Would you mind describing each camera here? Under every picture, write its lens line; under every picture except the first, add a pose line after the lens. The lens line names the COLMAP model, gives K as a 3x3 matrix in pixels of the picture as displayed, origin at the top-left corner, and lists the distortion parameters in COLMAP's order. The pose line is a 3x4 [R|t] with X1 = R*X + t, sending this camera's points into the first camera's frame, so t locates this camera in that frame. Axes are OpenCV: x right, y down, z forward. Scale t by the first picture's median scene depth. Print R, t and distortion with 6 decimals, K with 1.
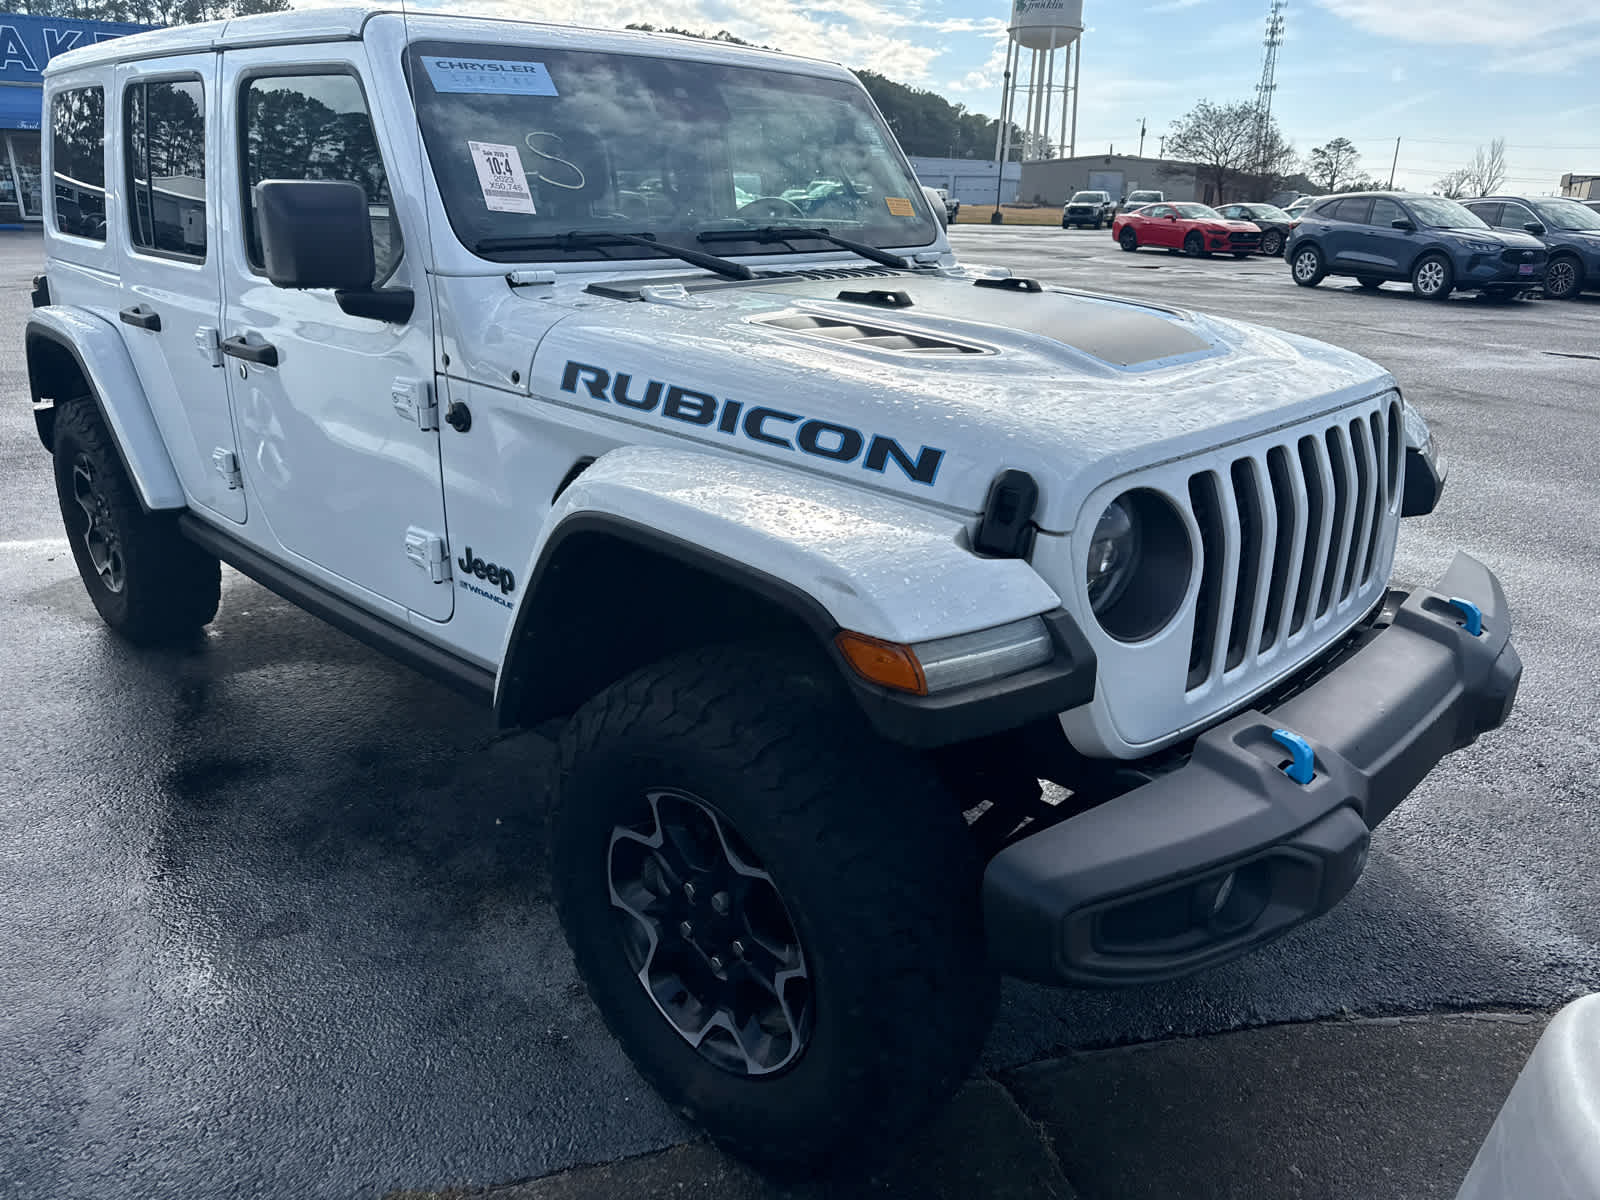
lens RADIAL K [[1144.8, 0, 791.0], [0, 1144.8, 604.2], [0, 0, 1]] dist [0.024753, -0.021077]
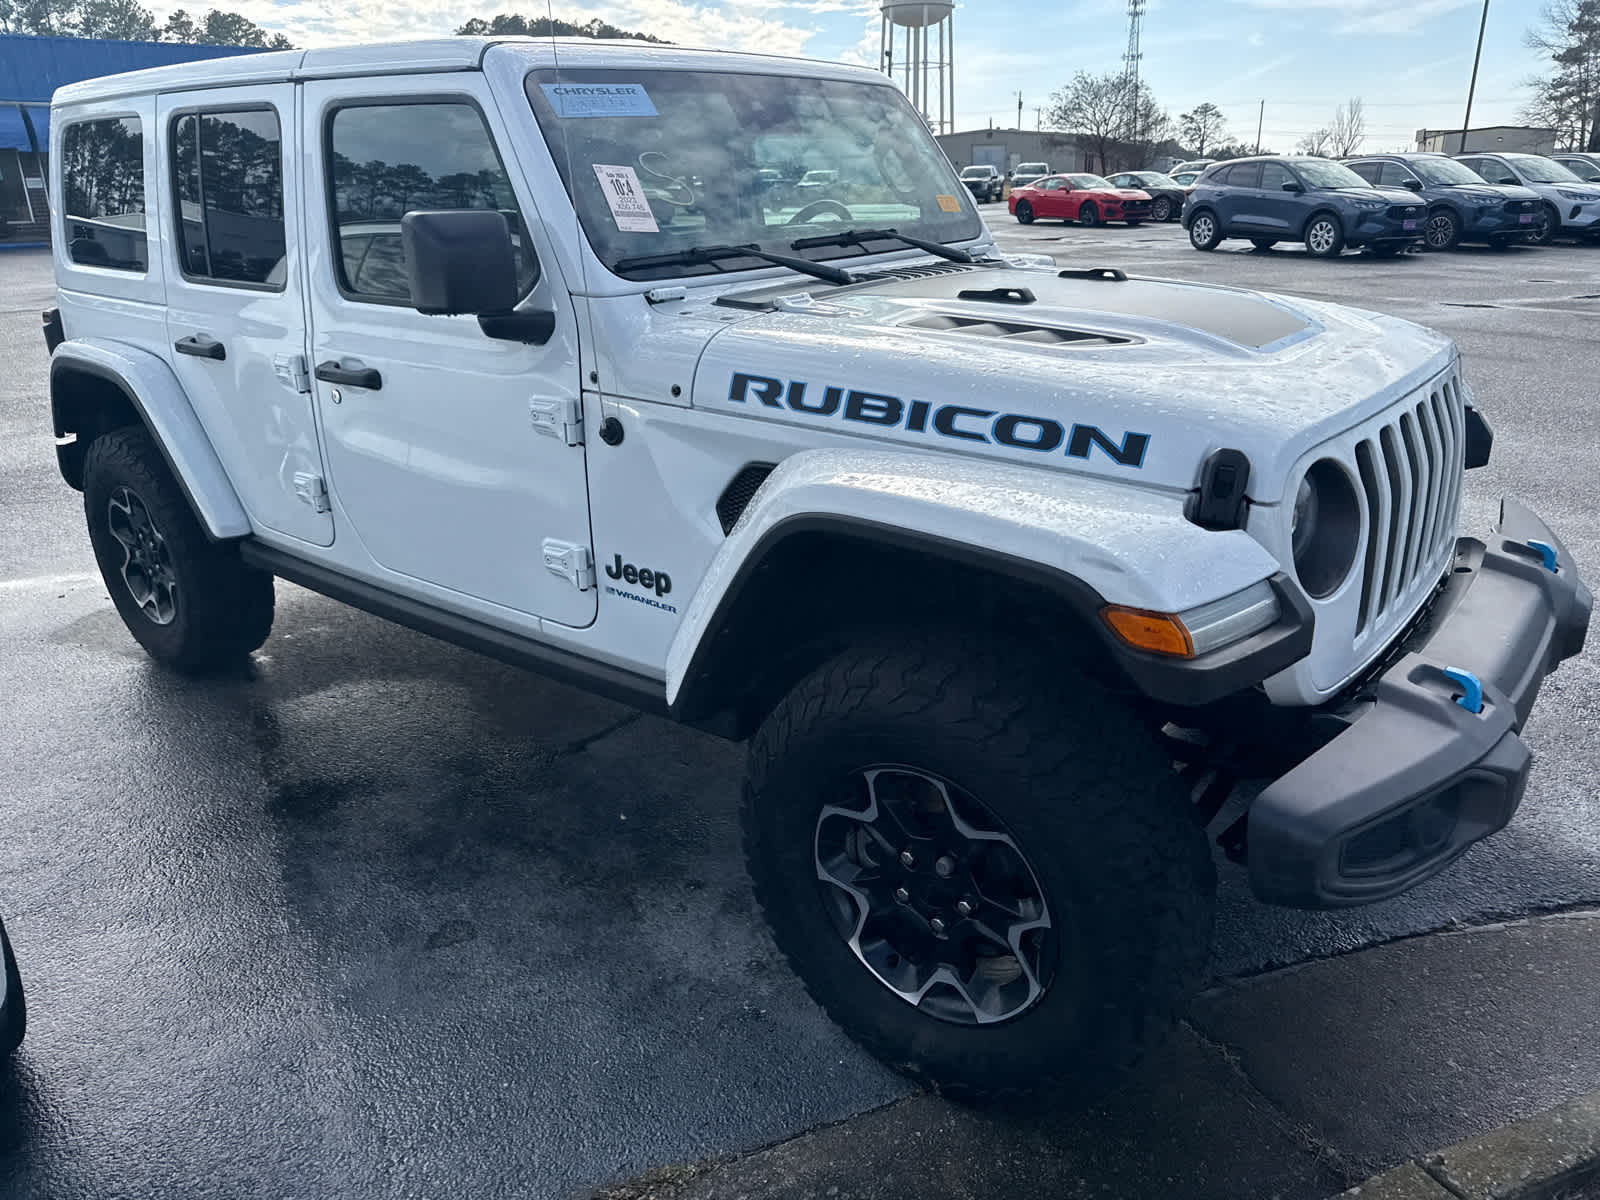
lens RADIAL K [[1143.0, 0, 794.1], [0, 1143.0, 592.3], [0, 0, 1]] dist [0.034194, -0.033545]
pose [[0.994837, -0.069634, 0.073829, -0.202771], [0.069420, 0.997573, 0.005463, -0.009984], [-0.074030, -0.000310, 0.997256, -0.048645]]
